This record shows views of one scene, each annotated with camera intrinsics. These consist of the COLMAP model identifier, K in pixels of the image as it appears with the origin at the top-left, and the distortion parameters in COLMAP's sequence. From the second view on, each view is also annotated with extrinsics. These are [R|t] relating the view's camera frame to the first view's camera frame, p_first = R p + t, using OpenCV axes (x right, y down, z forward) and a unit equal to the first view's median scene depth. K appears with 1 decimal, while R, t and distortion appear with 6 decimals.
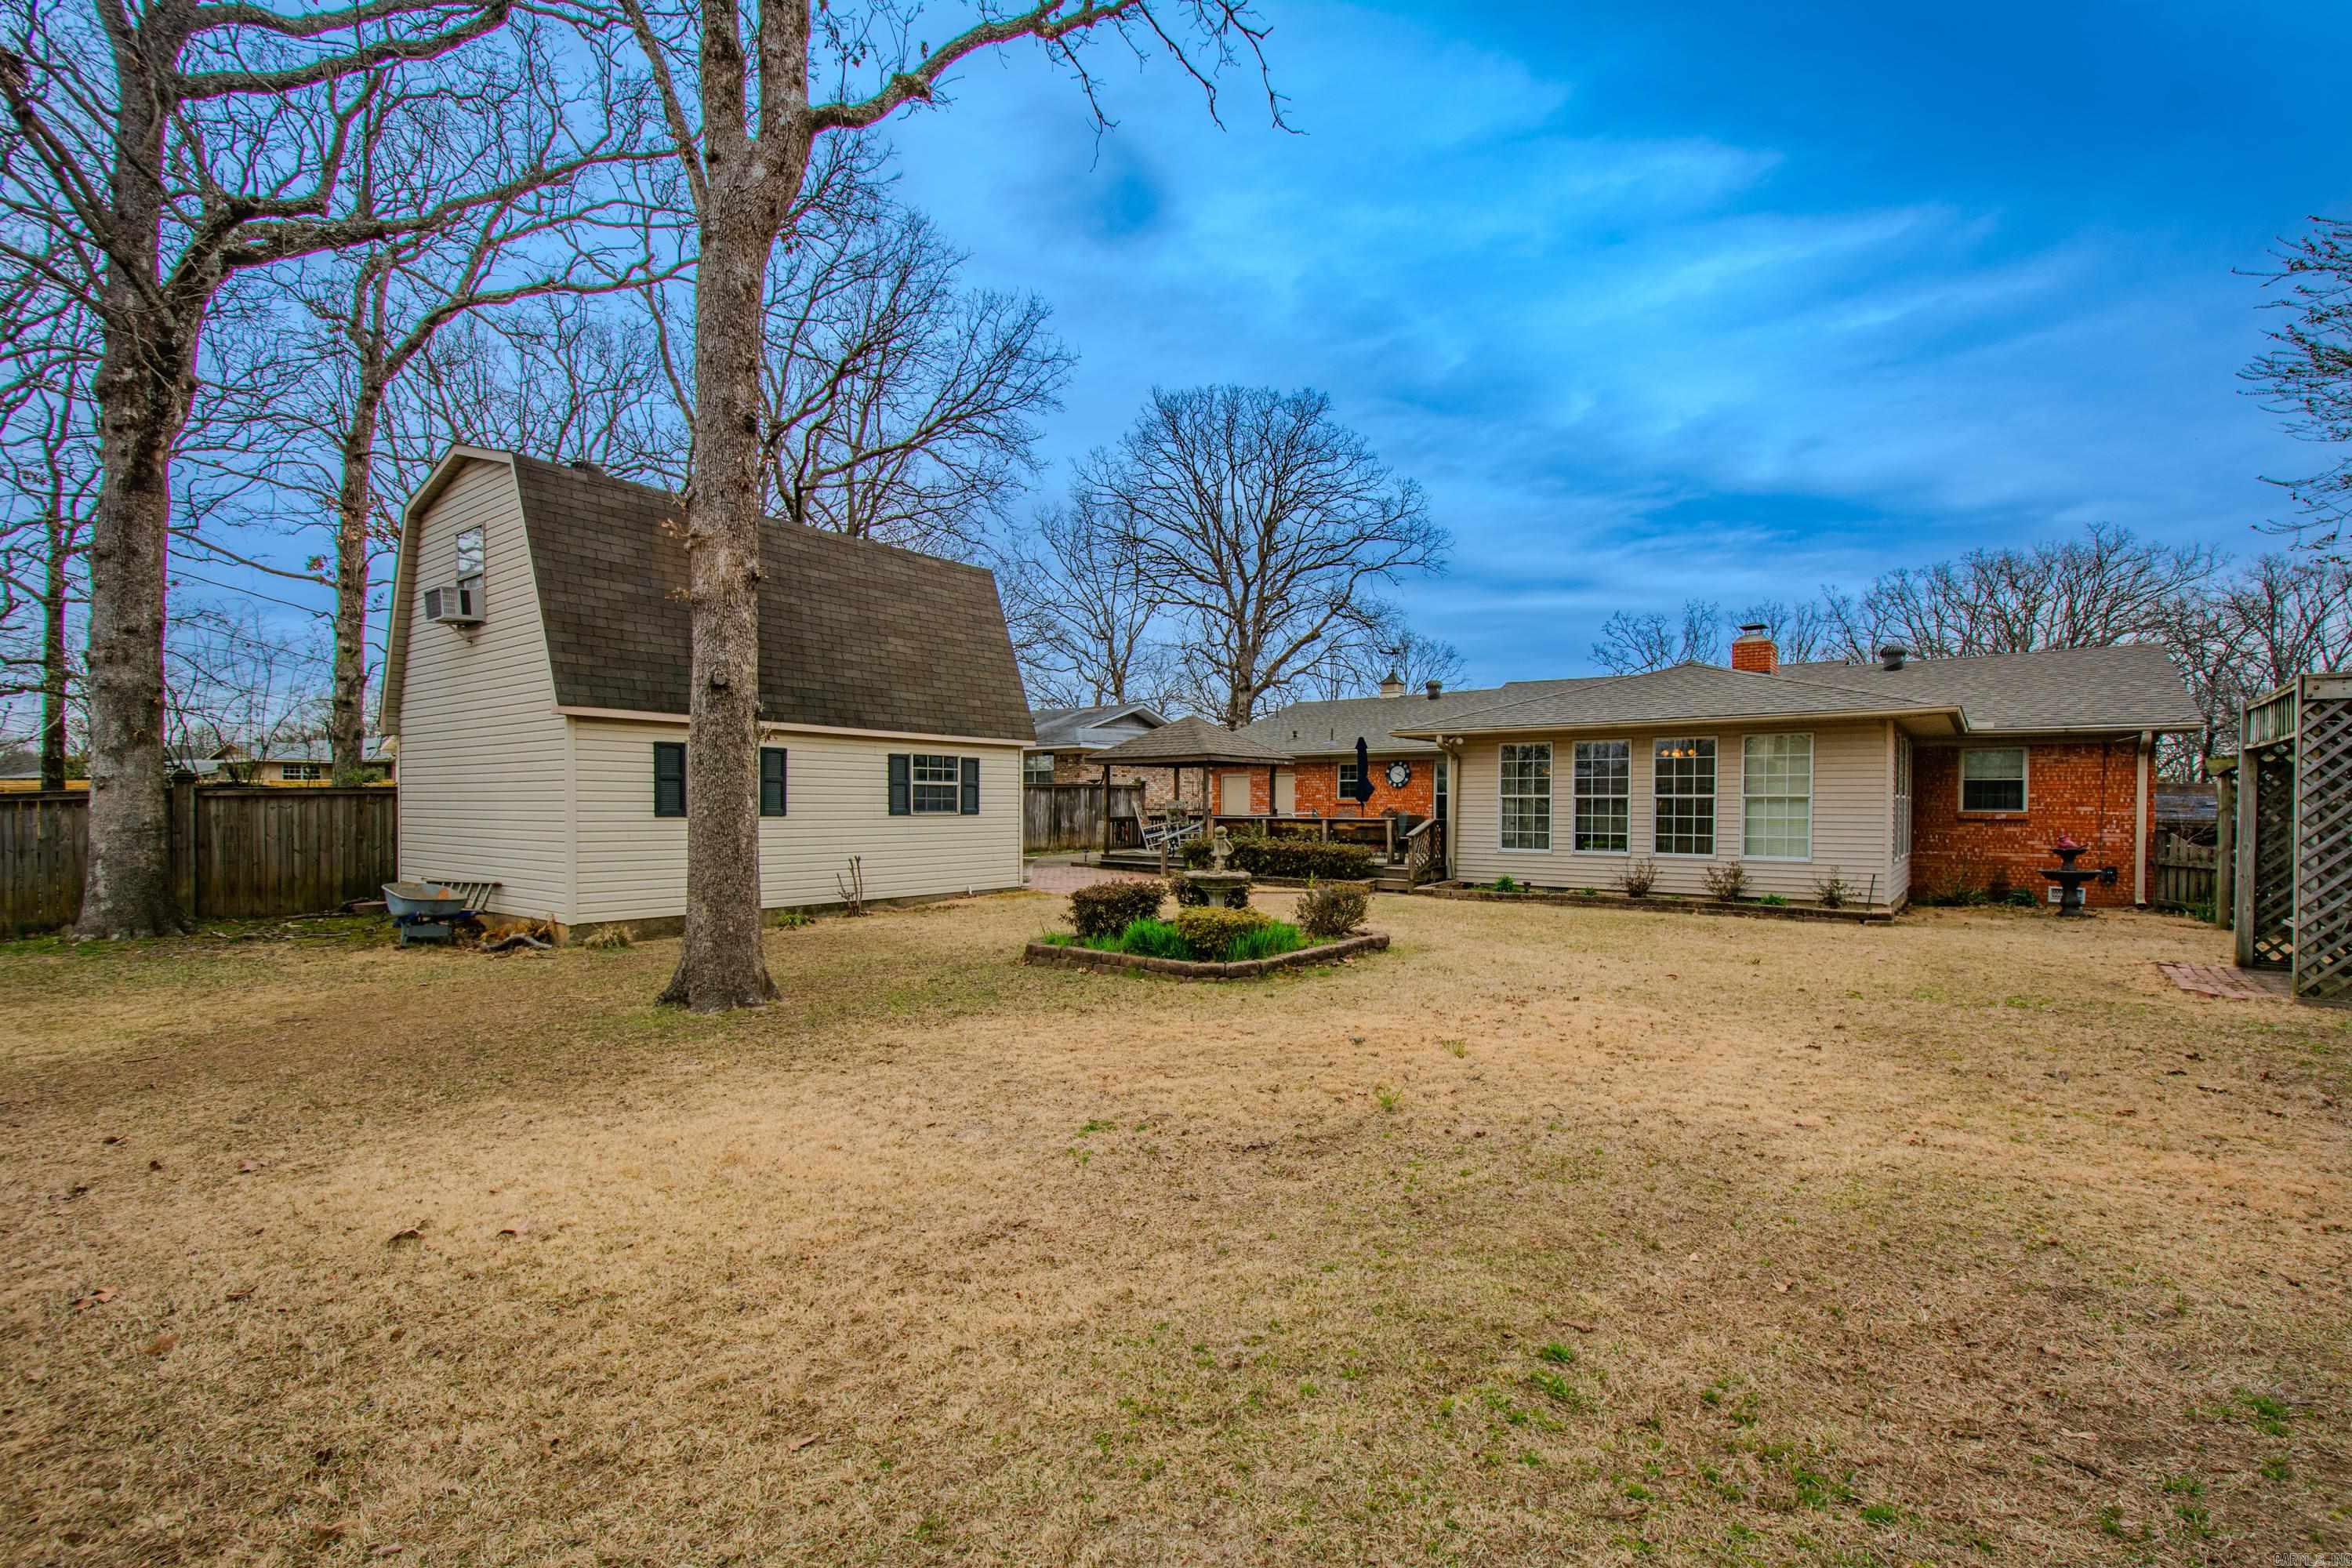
lens RADIAL K [[1008.3, 0, 1212.8], [0, 1008.3, 852.7], [0, 0, 1]] dist [0.003399, -0.000029]
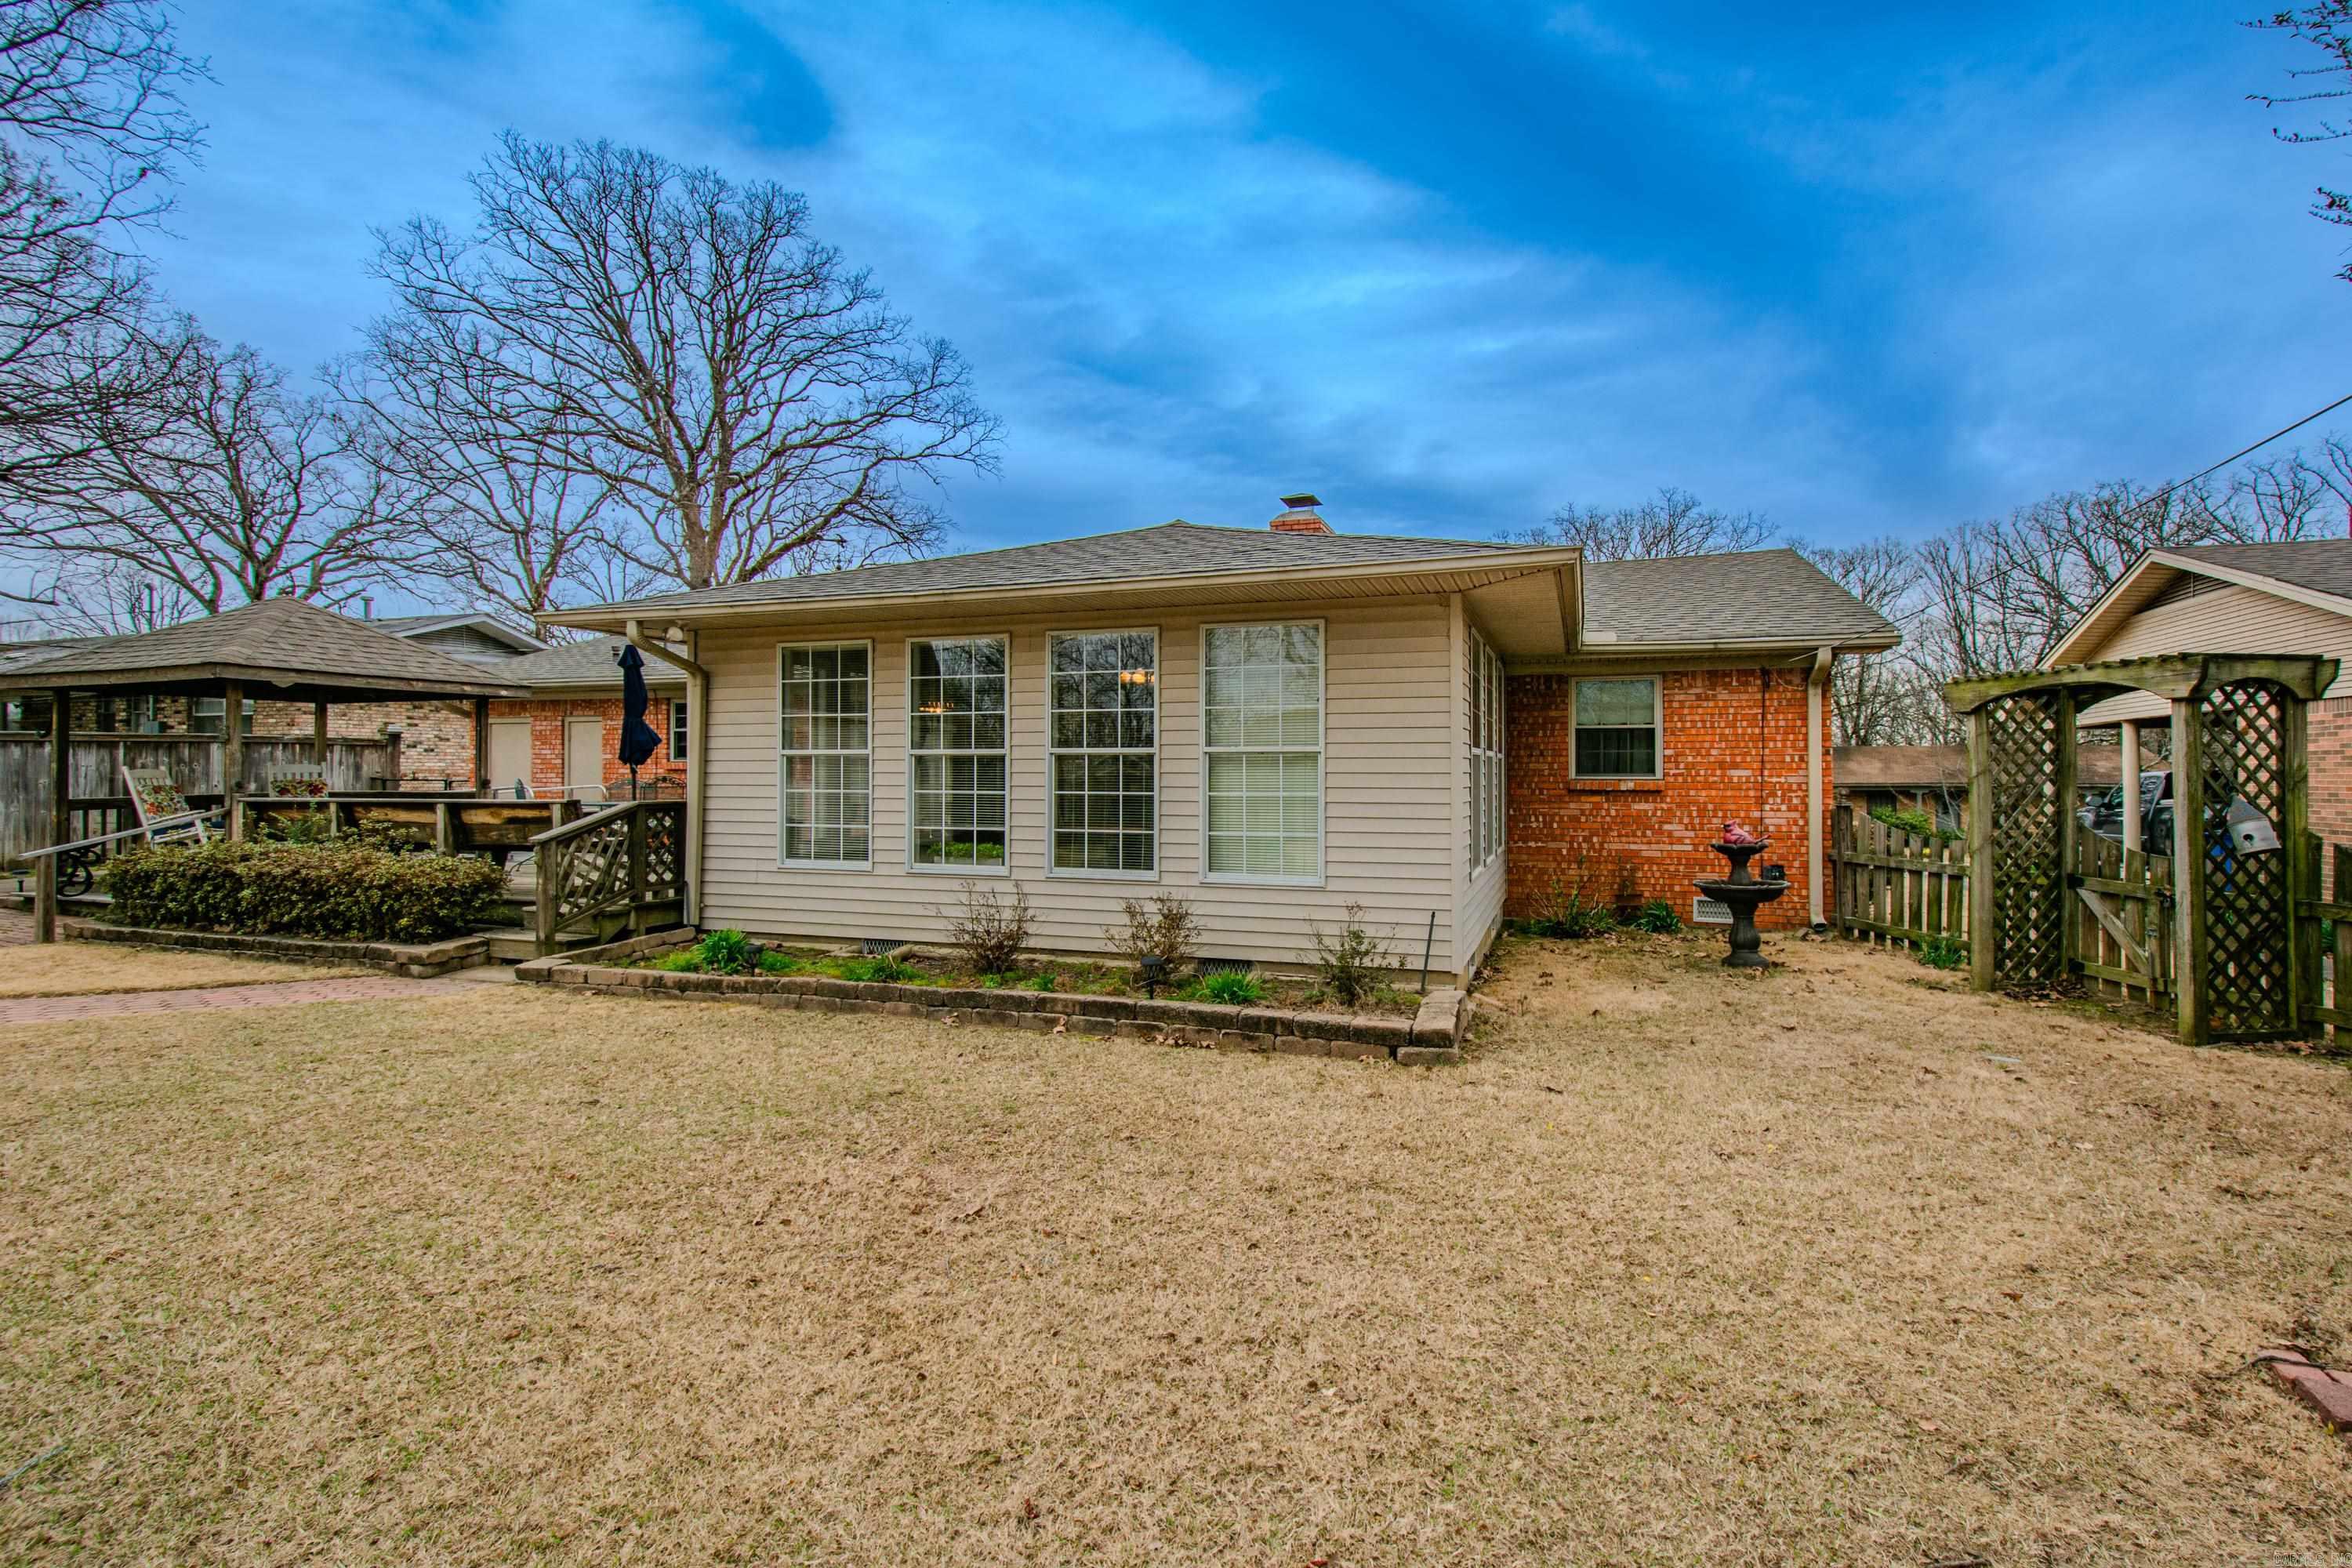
lens RADIAL K [[1061.3, 0, 1214.8], [0, 1061.3, 826.8], [0, 0, 1]] dist [0.005752, 0.000110]
pose [[0.947491, -0.021299, 0.319072, 0.345985], [0.019407, 0.999770, 0.009108, -0.022475], [-0.319193, -0.002438, 0.947687, 0.483728]]
